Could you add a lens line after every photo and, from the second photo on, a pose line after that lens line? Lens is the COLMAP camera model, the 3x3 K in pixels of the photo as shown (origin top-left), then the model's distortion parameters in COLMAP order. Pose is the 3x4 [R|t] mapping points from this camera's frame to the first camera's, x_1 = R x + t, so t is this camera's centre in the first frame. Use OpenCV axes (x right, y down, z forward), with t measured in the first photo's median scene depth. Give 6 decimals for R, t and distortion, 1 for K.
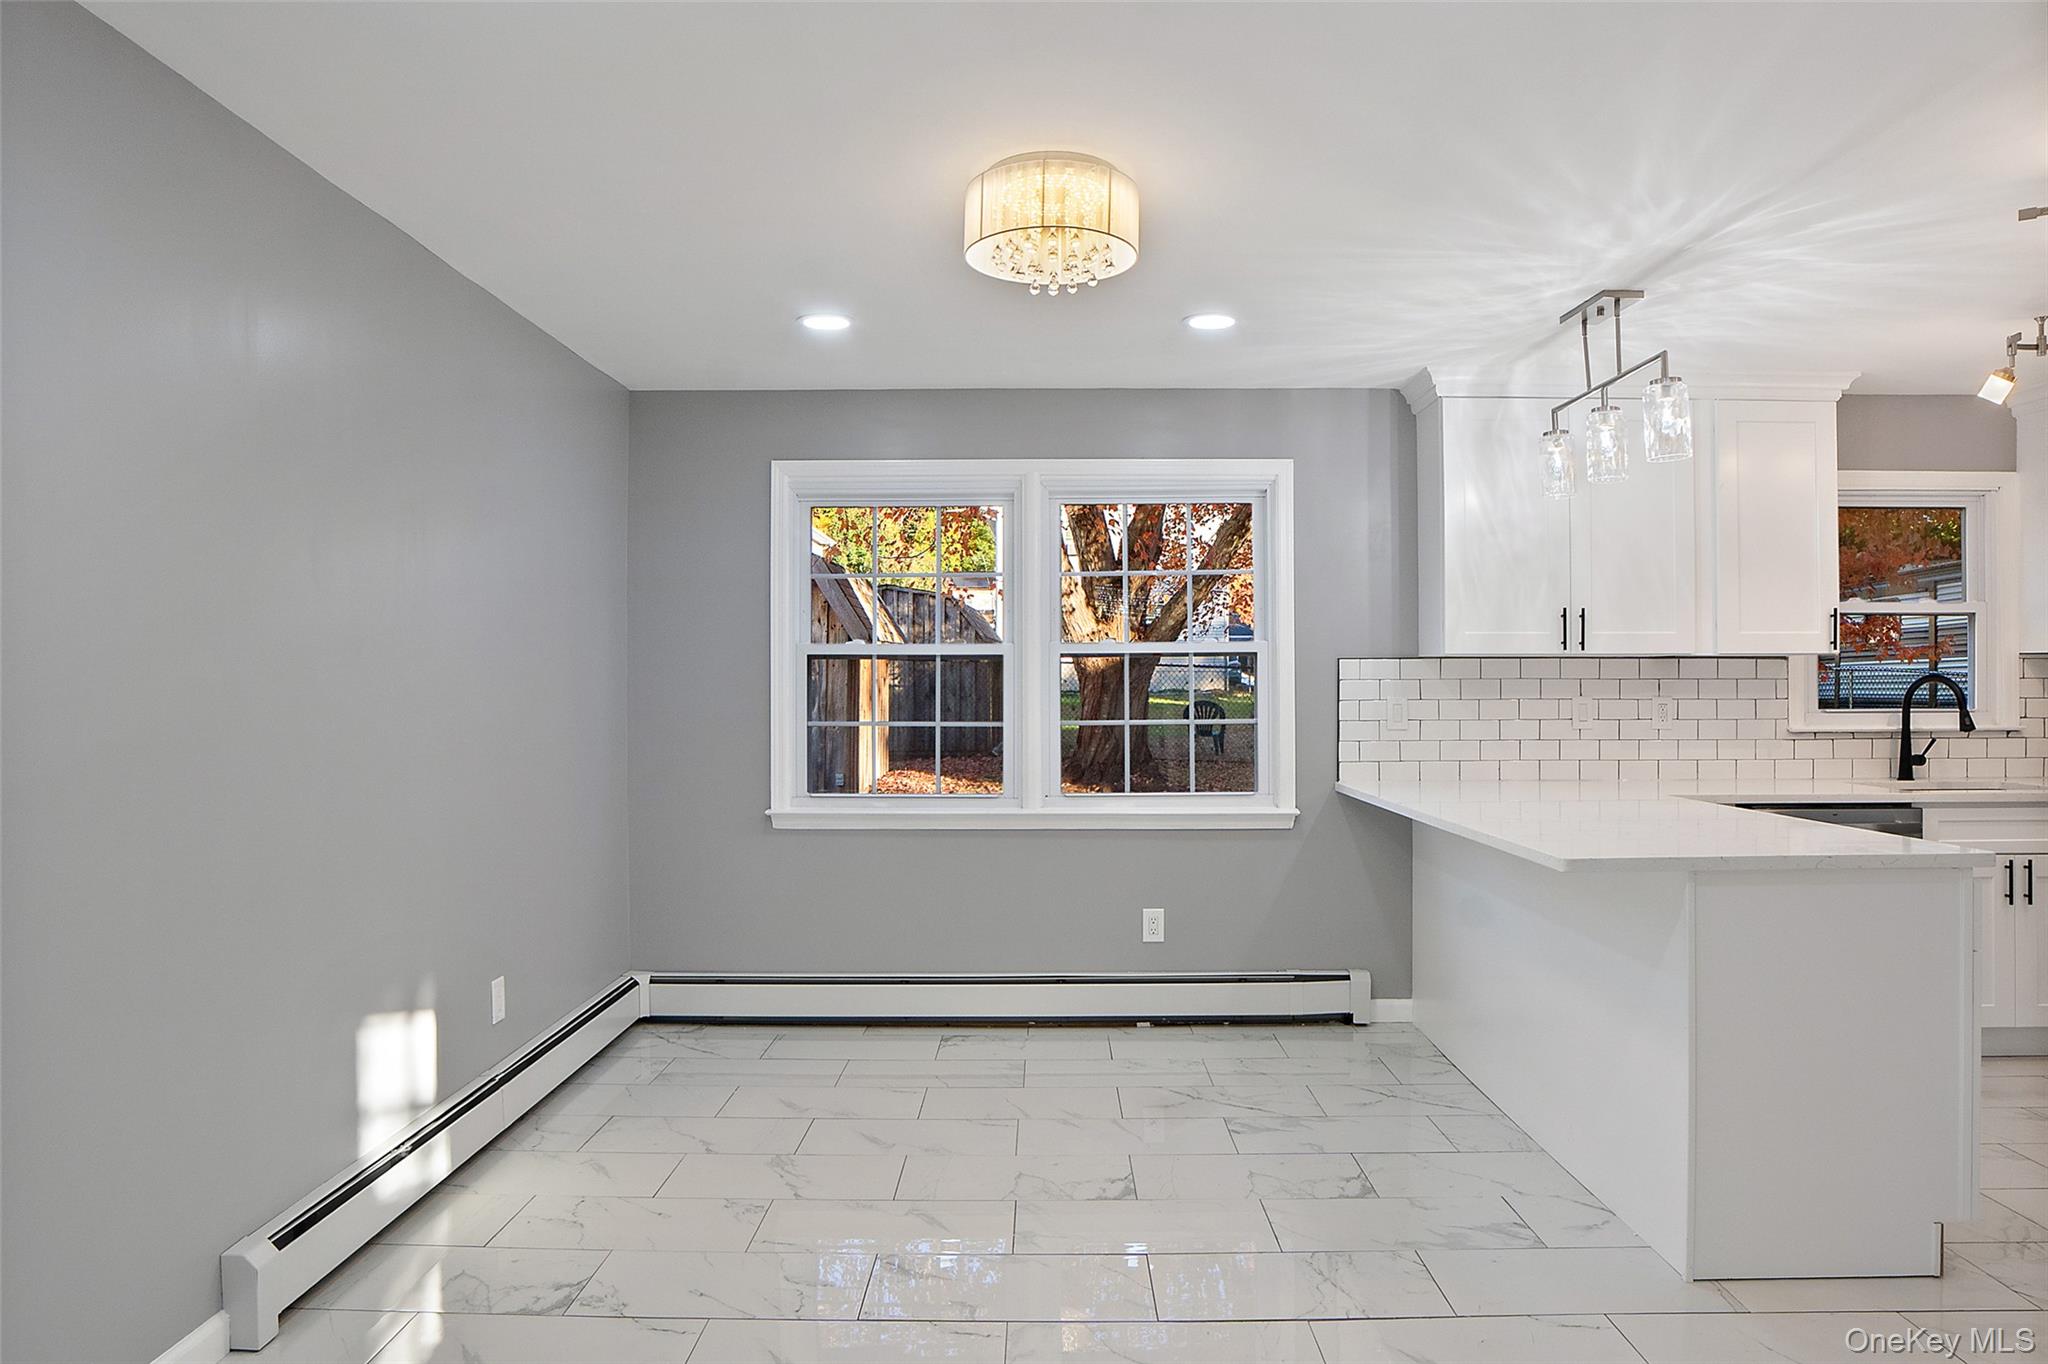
lens RADIAL K [[1282.0, 0, 1017.8], [0, 1282.0, 693.0], [0, 0, 1]] dist [-0.082311, 0.029450]
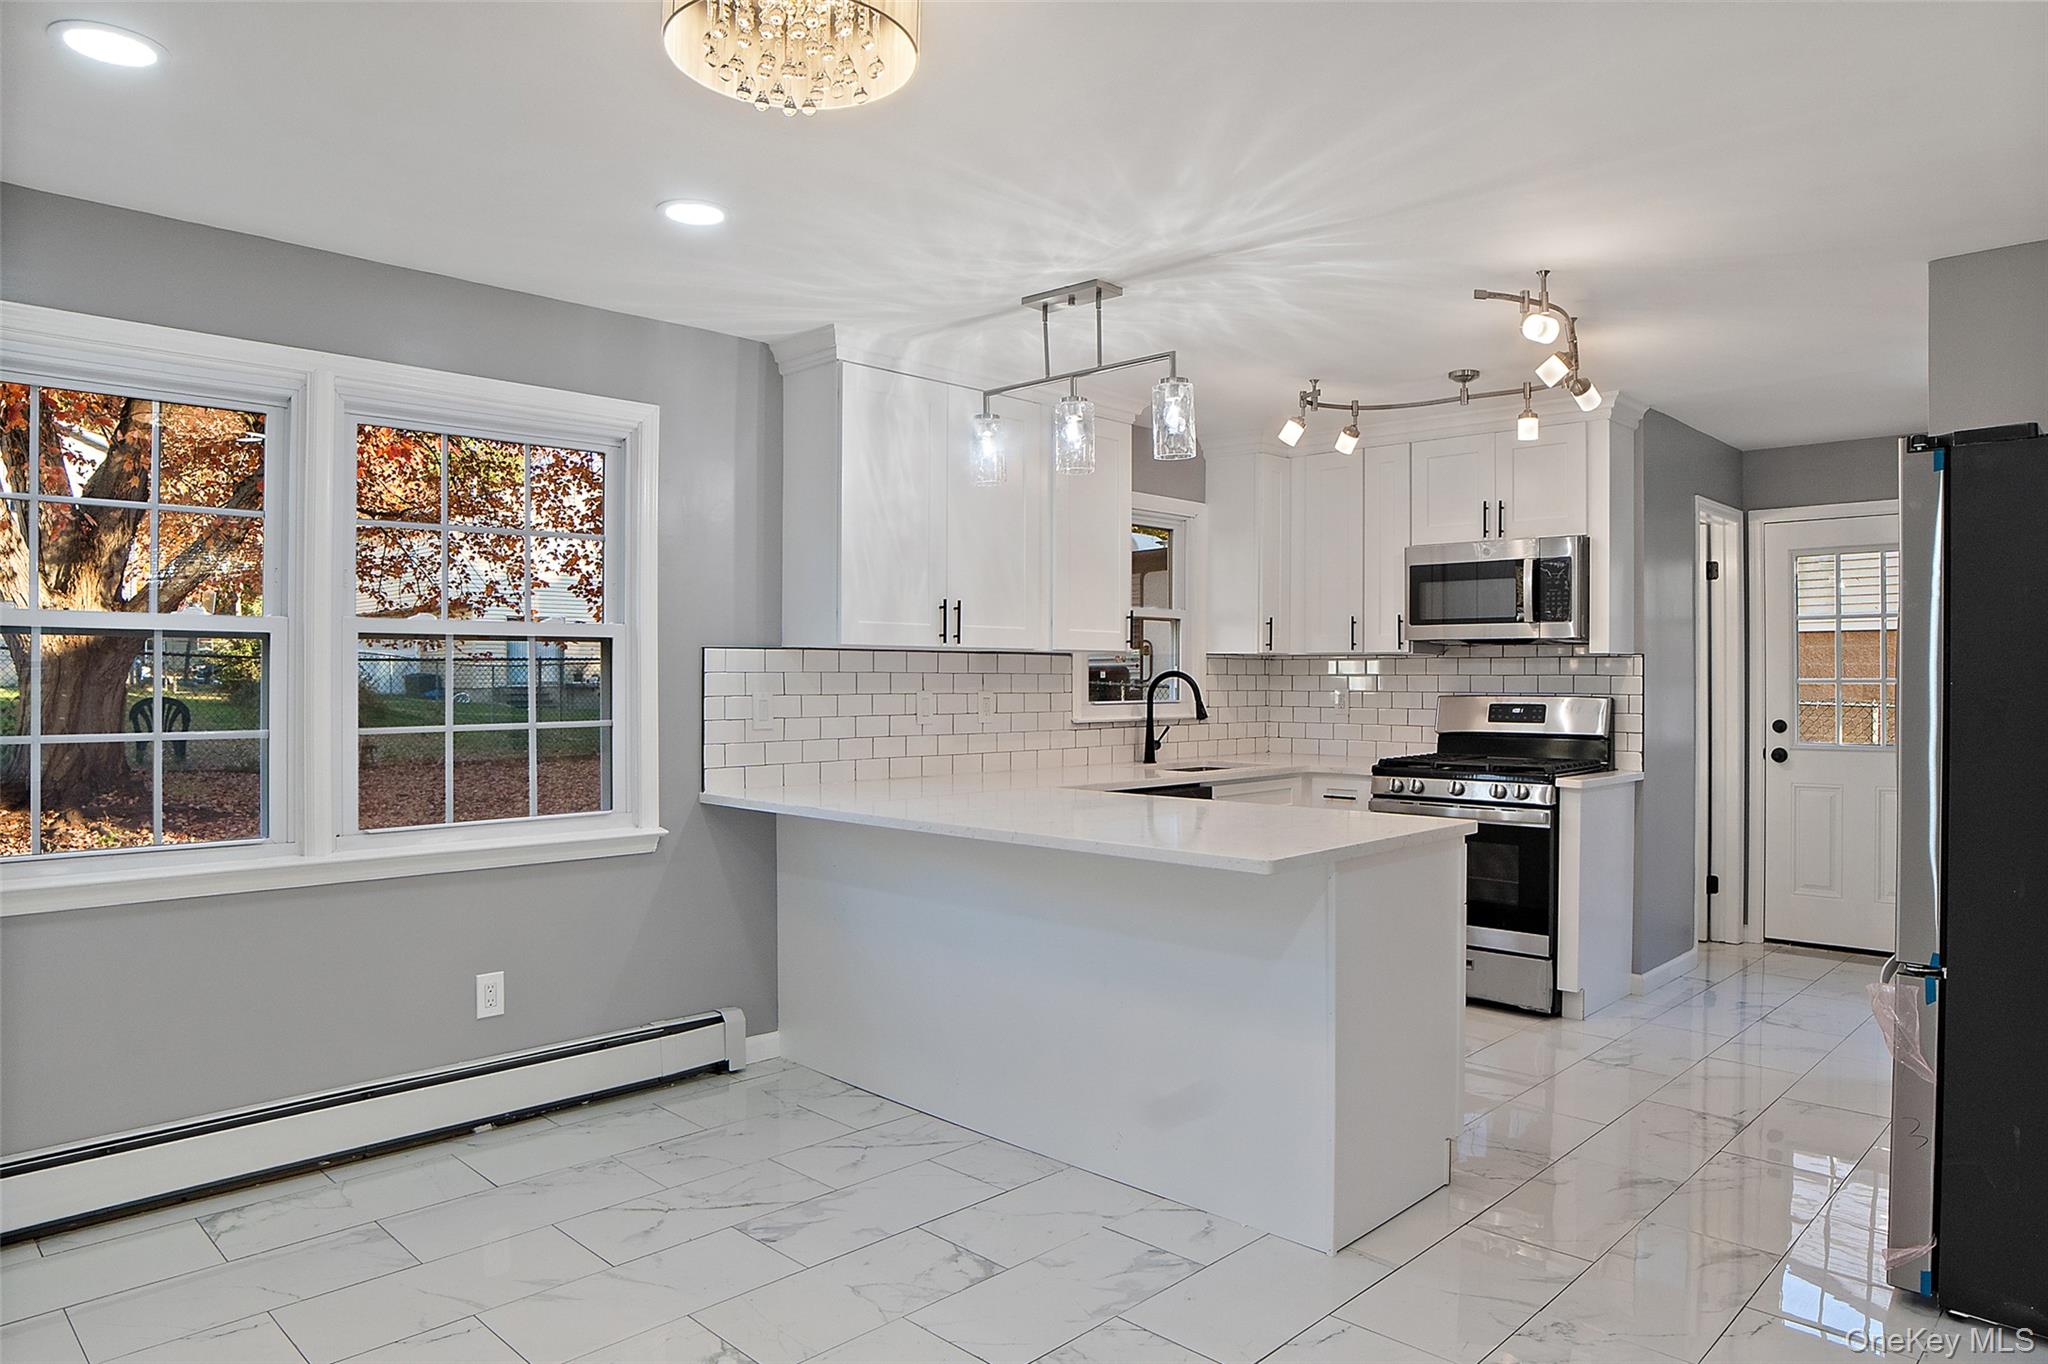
lens RADIAL K [[1282.0, 0, 1028.9], [0, 1282.0, 696.5], [0, 0, 1]] dist [-0.082311, 0.029450]
pose [[0.684372, -0.007353, 0.729096, -0.224446], [0.001175, 0.999959, 0.008981, -0.001774], [-0.729133, -0.005290, 0.684352, 0.263868]]
